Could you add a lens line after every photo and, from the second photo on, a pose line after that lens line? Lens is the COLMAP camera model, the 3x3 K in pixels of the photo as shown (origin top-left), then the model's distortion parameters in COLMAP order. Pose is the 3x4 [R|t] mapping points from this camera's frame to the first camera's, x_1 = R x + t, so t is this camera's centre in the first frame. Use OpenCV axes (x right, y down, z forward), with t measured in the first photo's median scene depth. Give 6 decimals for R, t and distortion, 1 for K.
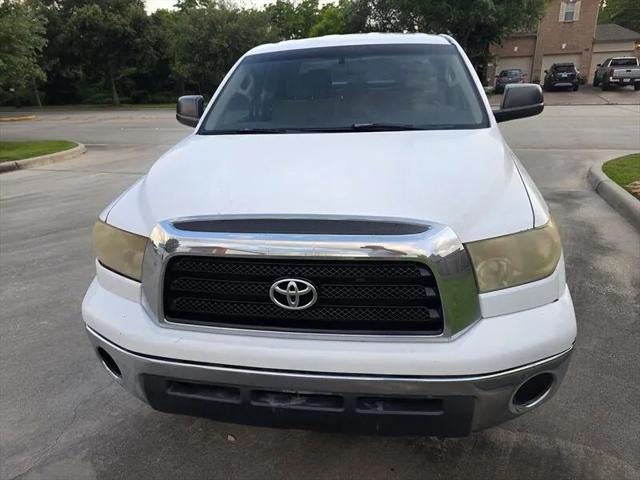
lens RADIAL K [[429.2, 0, 327.3], [0, 429.2, 238.9], [0, 0, 1]] dist [0.065615, -0.062182]
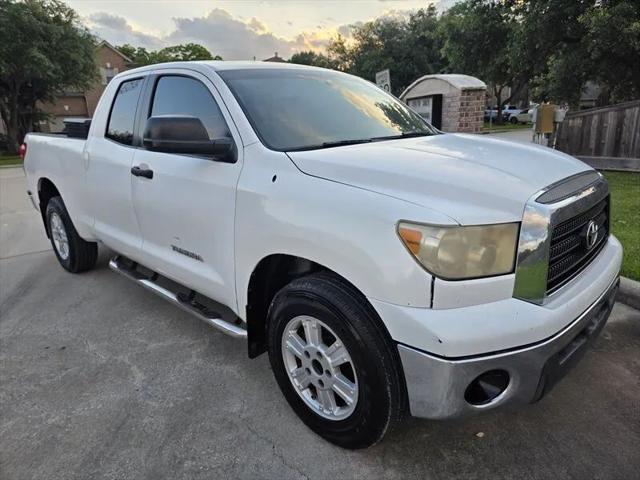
lens RADIAL K [[429.2, 0, 316.5], [0, 429.2, 235.9], [0, 0, 1]] dist [0.065615, -0.062182]
pose [[0.580514, -0.198981, 0.789563, -1.179166], [0.303296, 0.952743, 0.017111, -0.104432], [-0.755655, 0.229538, 0.613431, 0.599666]]
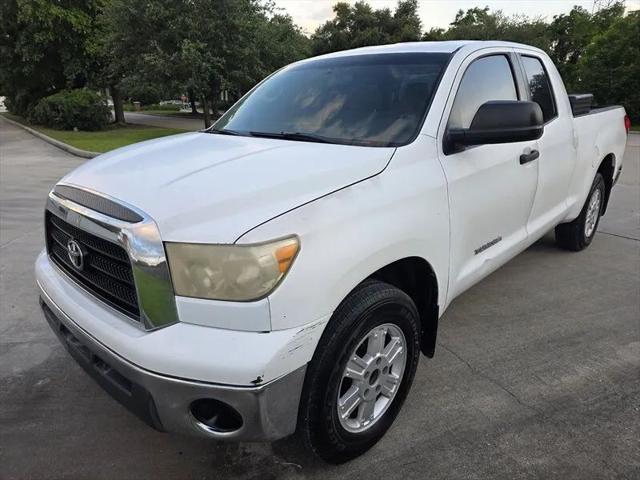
lens RADIAL K [[429.2, 0, 319.5], [0, 429.2, 244.4], [0, 0, 1]] dist [0.065615, -0.062182]
pose [[0.820814, 0.212985, -0.530002, 0.833952], [-0.224636, 0.973480, 0.043305, -0.079488], [0.525170, 0.083513, 0.846890, 0.229914]]
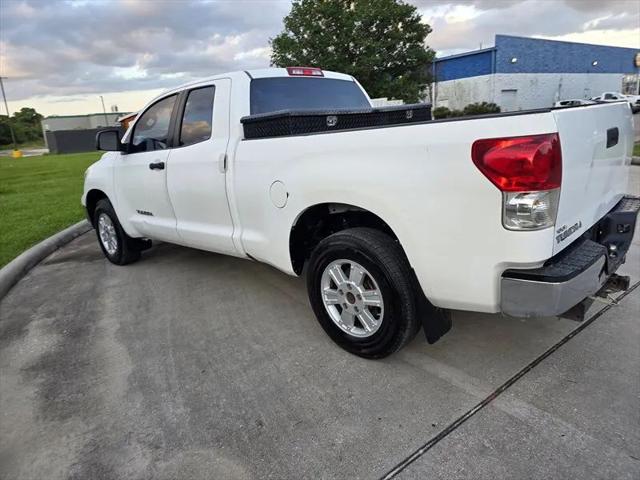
lens RADIAL K [[429.2, 0, 325.5], [0, 429.2, 234.5], [0, 0, 1]] dist [0.065615, -0.062182]
pose [[-0.551710, 0.286578, -0.783255, 1.772786], [-0.202206, 0.865137, 0.458967, -1.196356], [0.809153, 0.411595, -0.419357, 3.209919]]
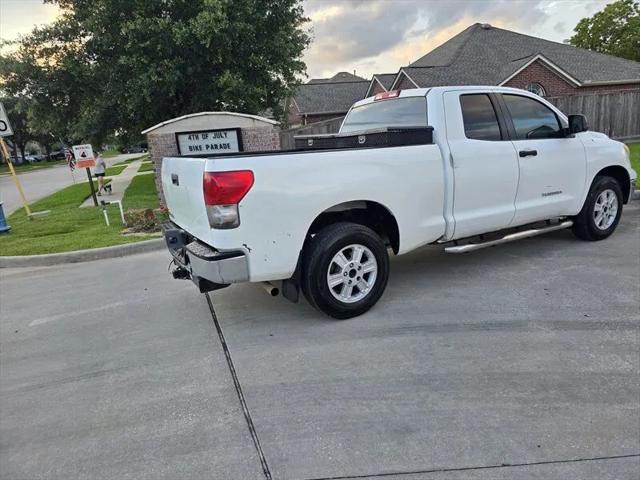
lens RADIAL K [[429.2, 0, 324.6], [0, 429.2, 235.1], [0, 0, 1]] dist [0.065615, -0.062182]
pose [[-0.623125, -0.095268, 0.776298, -1.461925], [0.365356, 0.842147, 0.396616, -1.335010], [-0.691541, 0.530767, -0.489956, 3.815046]]
